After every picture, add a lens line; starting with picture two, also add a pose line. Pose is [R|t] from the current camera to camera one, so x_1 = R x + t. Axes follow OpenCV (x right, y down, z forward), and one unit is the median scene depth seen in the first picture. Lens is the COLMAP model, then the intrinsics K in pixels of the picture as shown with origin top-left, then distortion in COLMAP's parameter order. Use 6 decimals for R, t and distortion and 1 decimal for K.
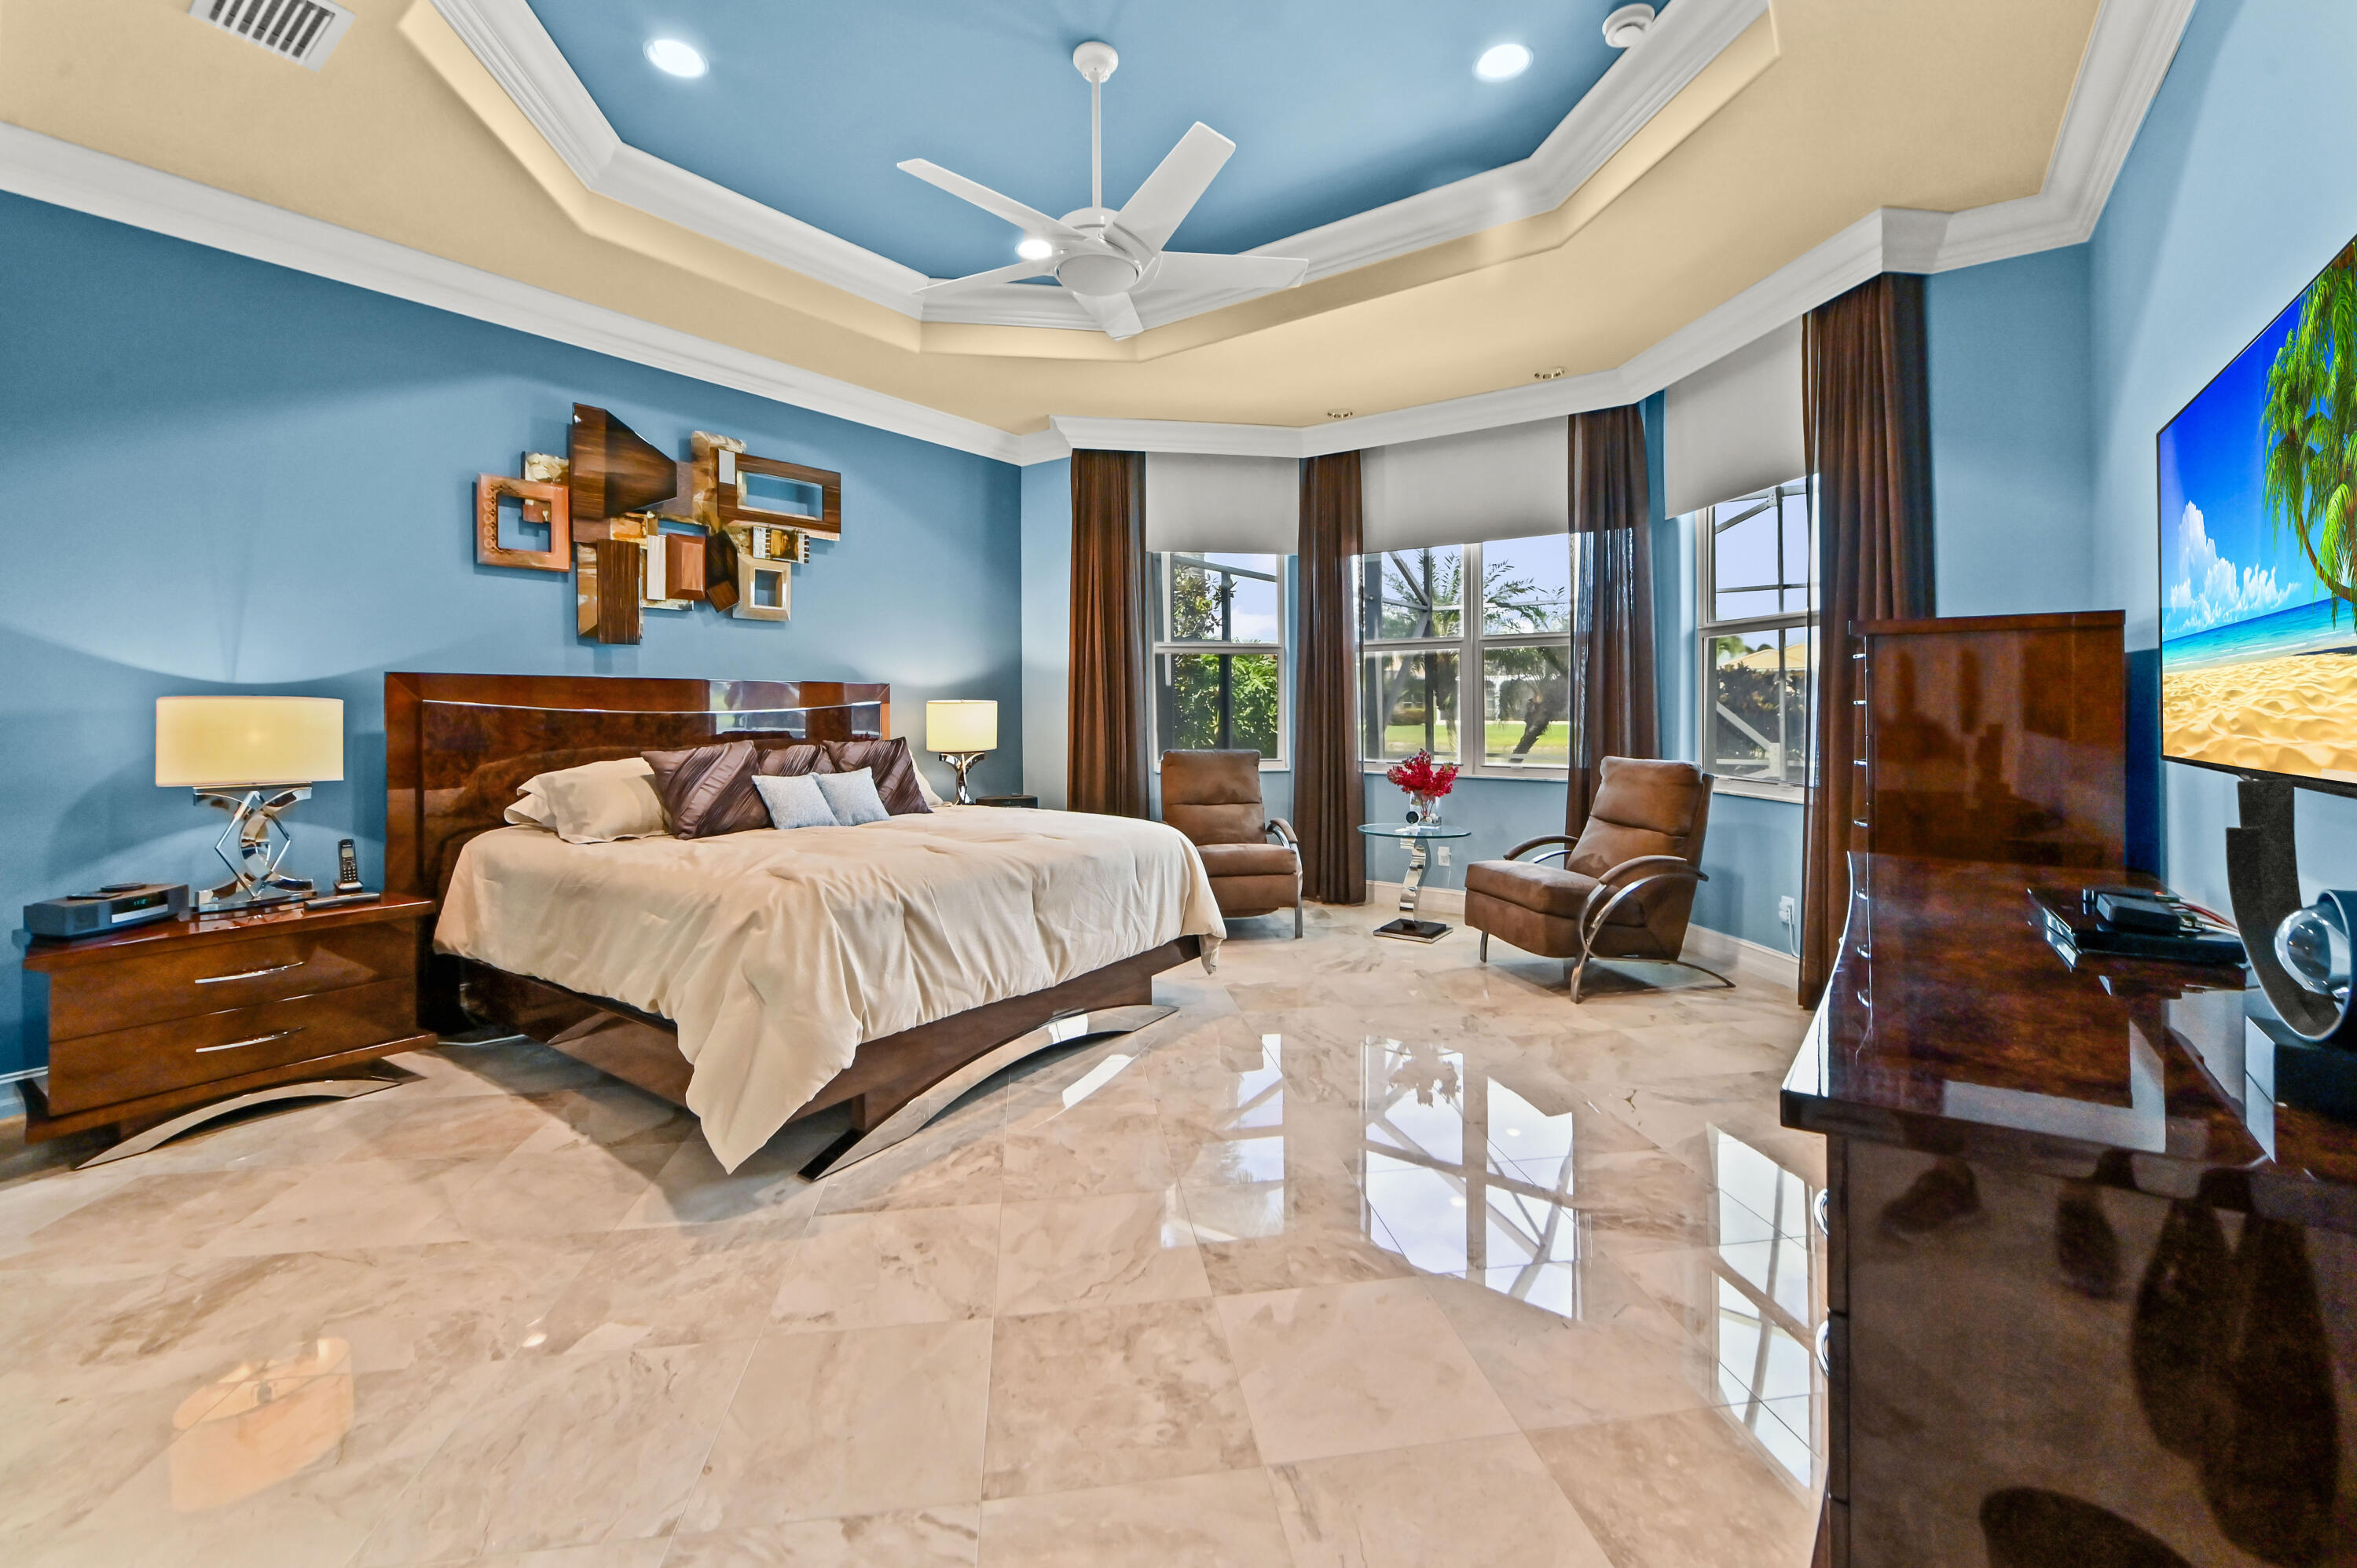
lens RADIAL K [[963.3, 0, 1143.2], [0, 963.3, 703.2], [0, 0, 1]] dist [0.000292, -0.000049]
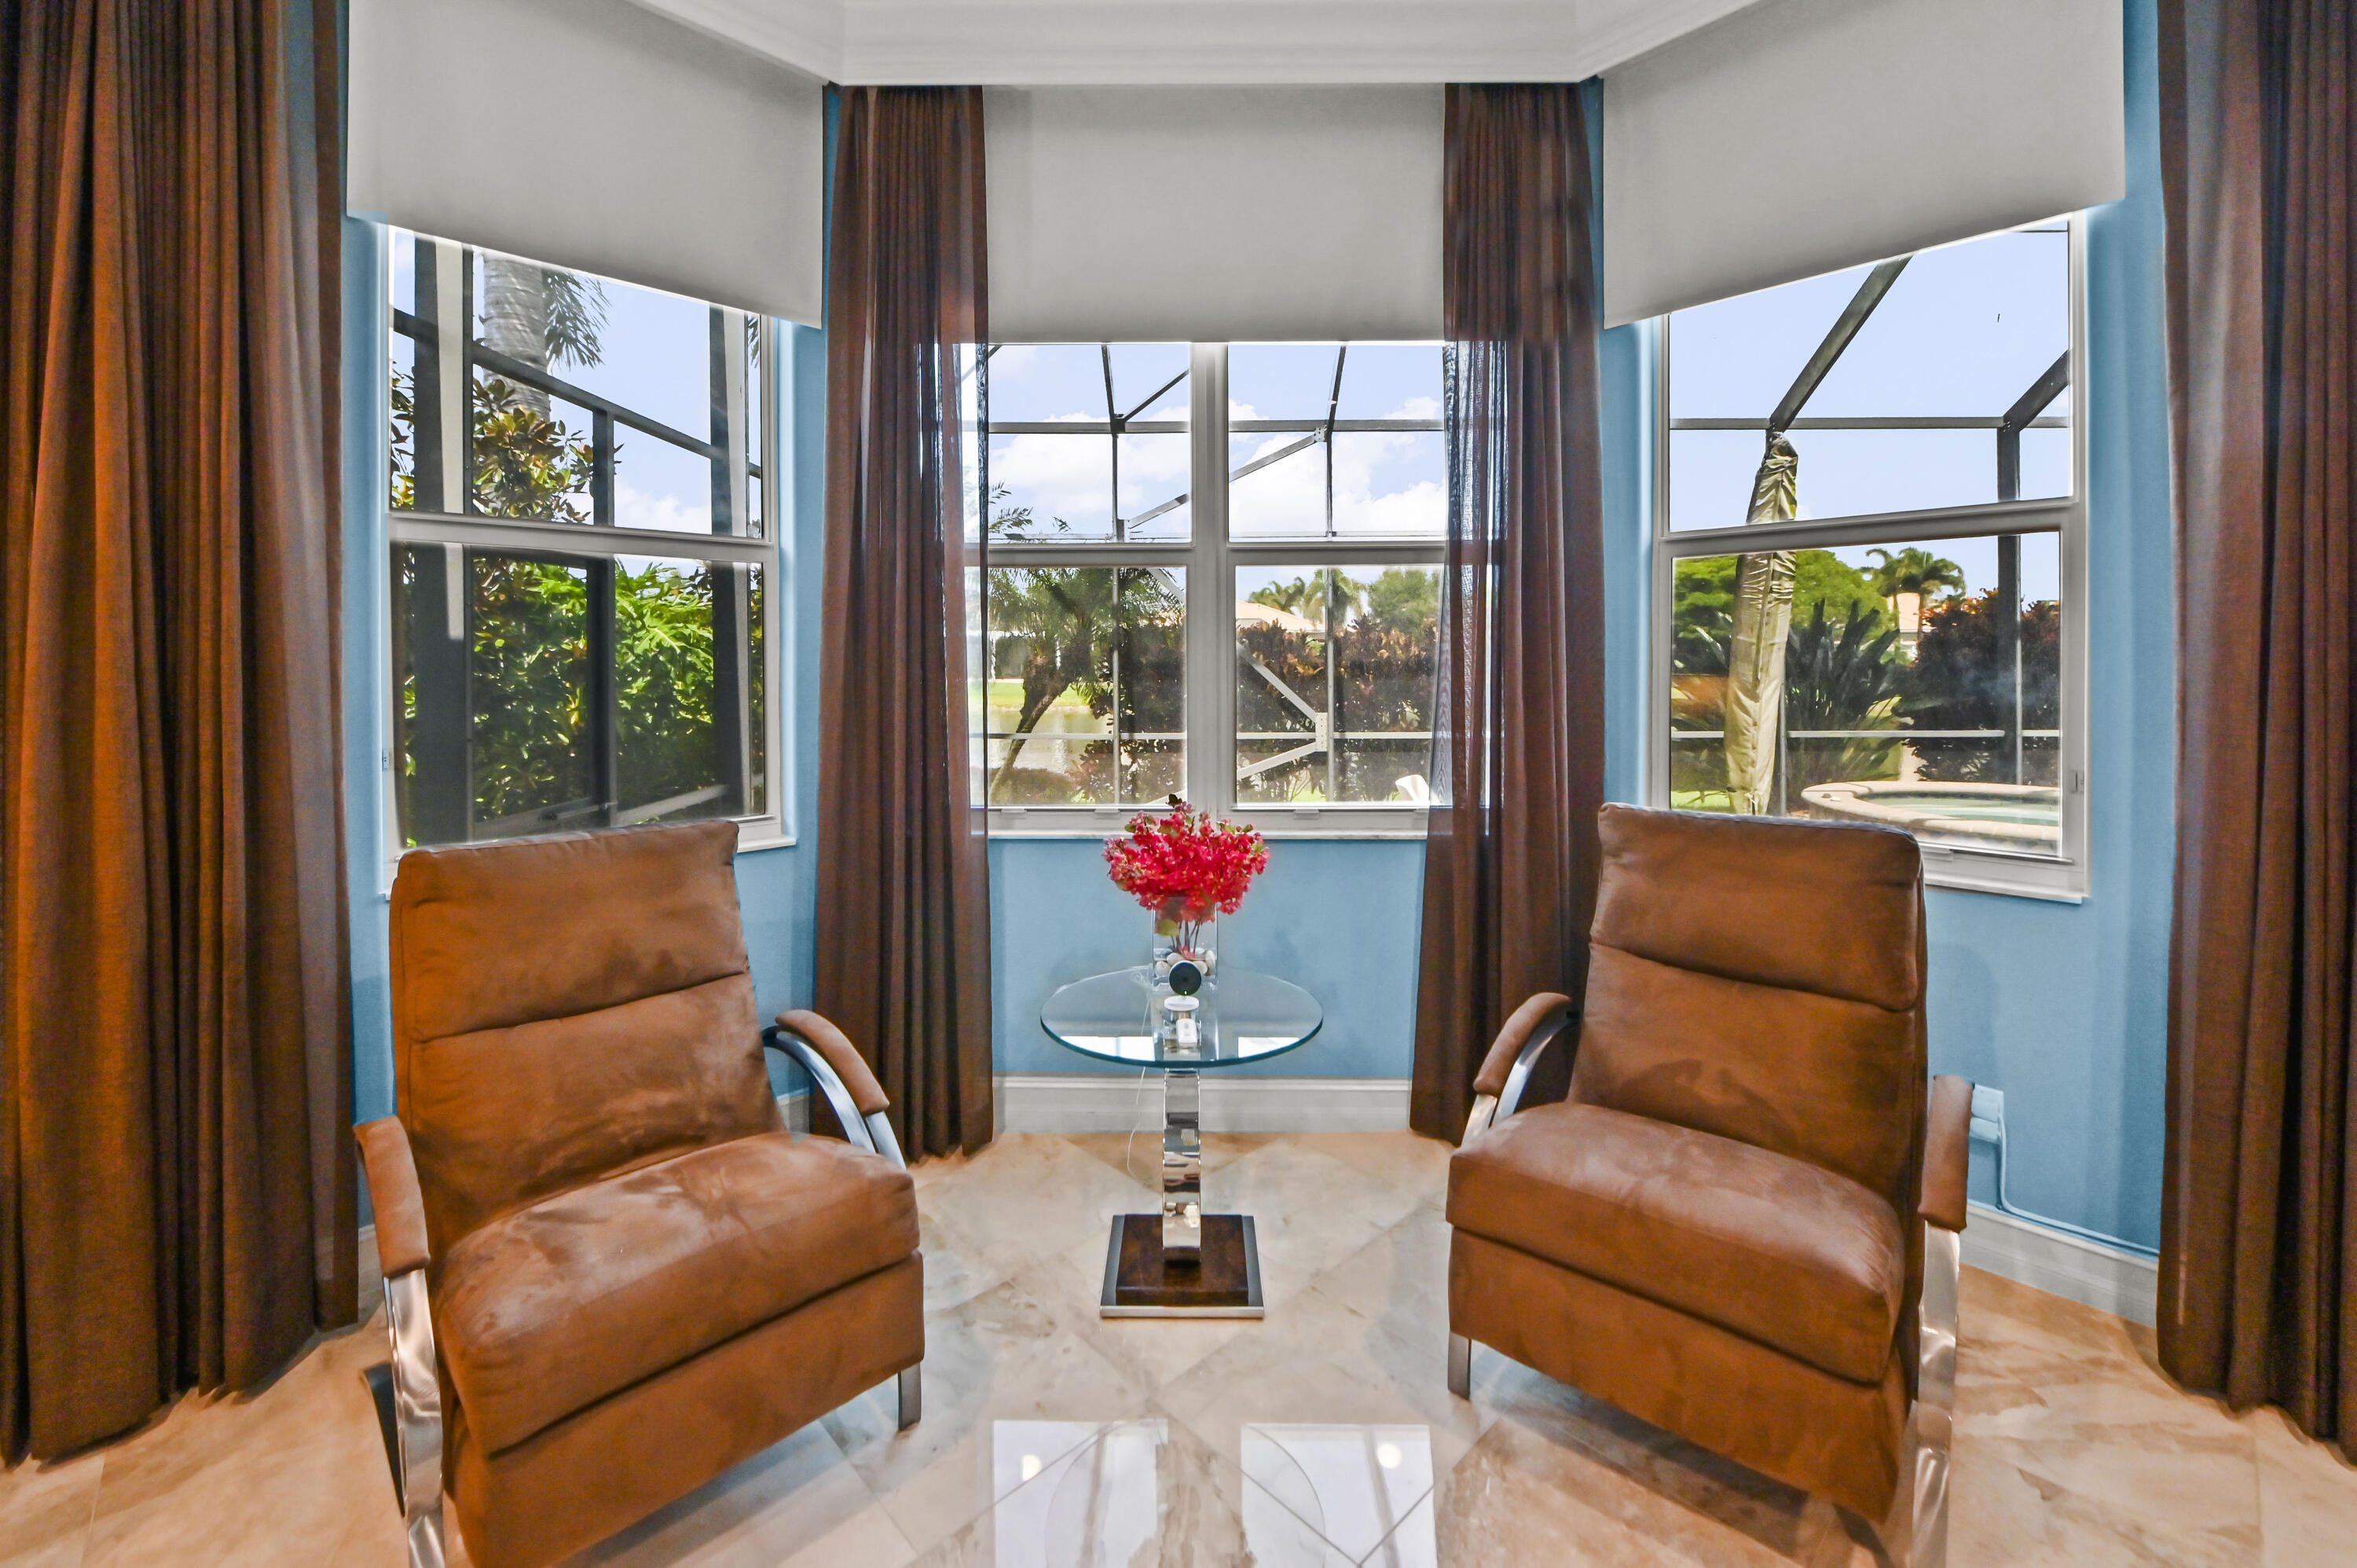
lens RADIAL K [[993.9, 0, 1180.0], [0, 993.9, 663.2], [0, 0, 1]] dist [-0.001198, -0.000100]
pose [[0.807395, -0.001766, 0.590009, 0.042203], [0.000480, 0.999997, 0.002337, -0.011057], [-0.590011, -0.001604, 0.807393, 0.717430]]
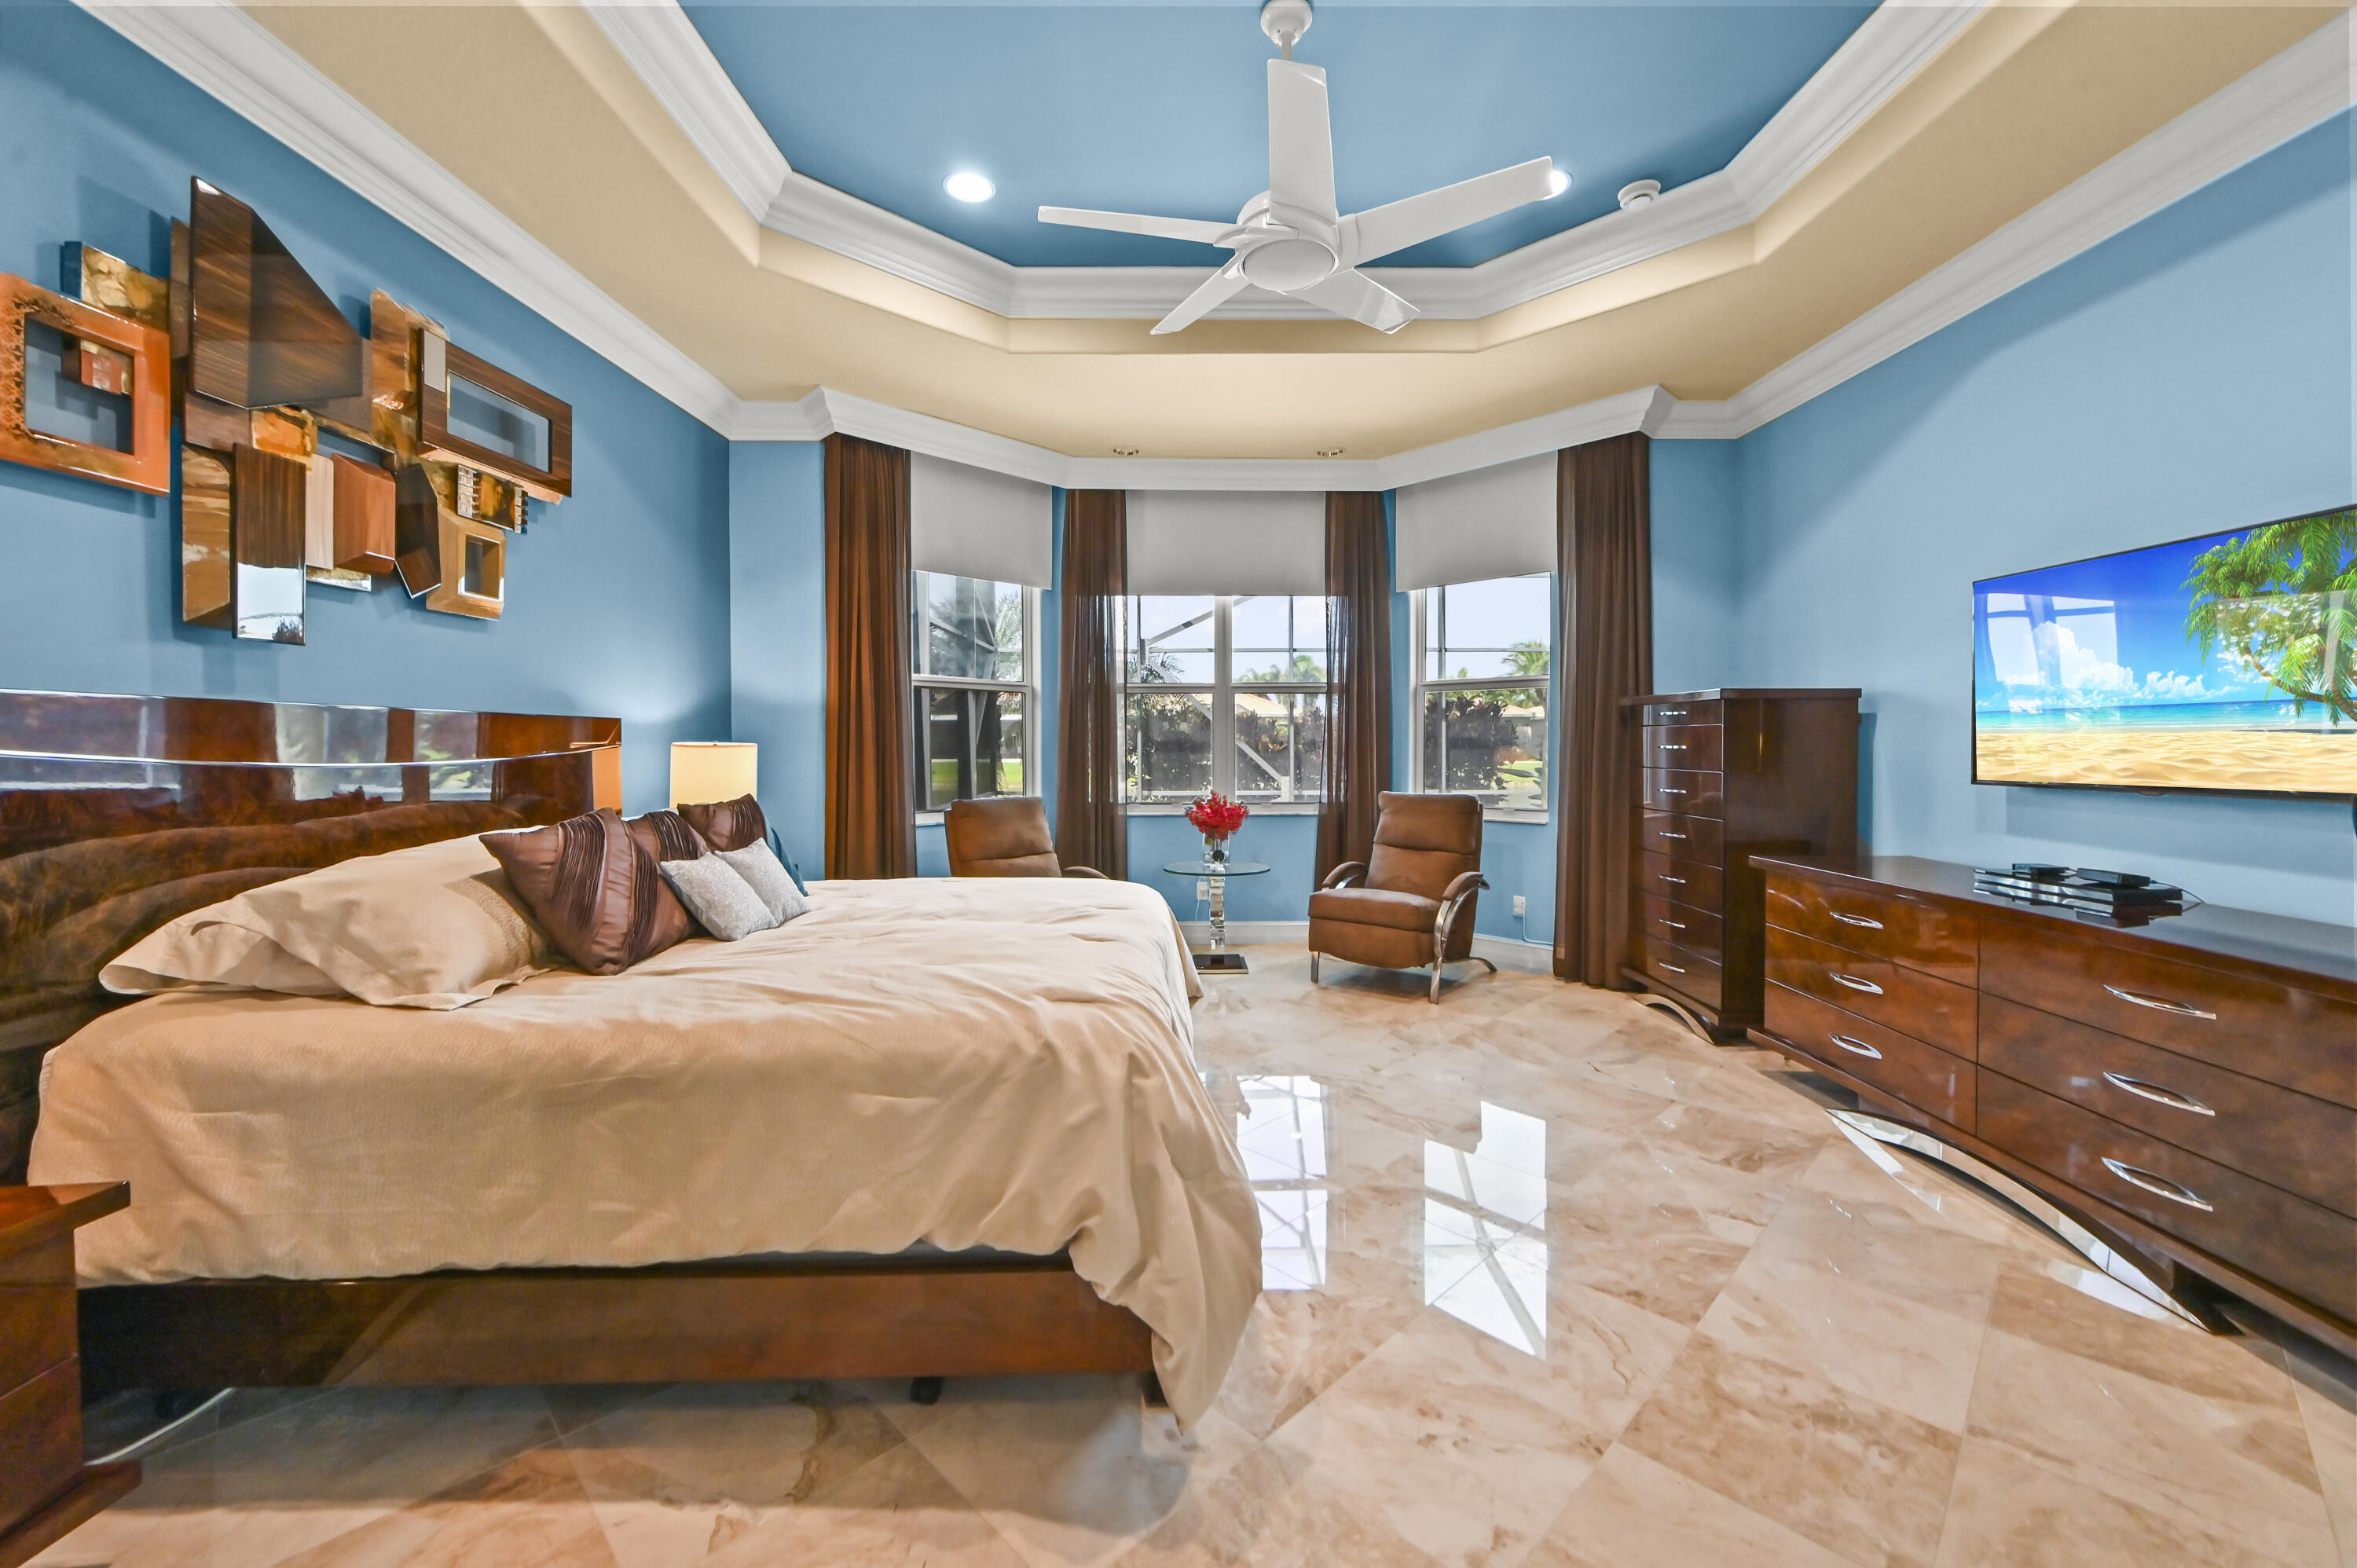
lens RADIAL K [[955.9, 0, 1181.3], [0, 955.9, 756.0], [0, 0, 1]] dist [-0.009311, -0.000181]
pose [[0.794701, -0.008623, 0.606939, -0.399828], [0.000240, 0.999903, 0.013893, -0.003276], [-0.607001, -0.010895, 0.794627, 0.220824]]
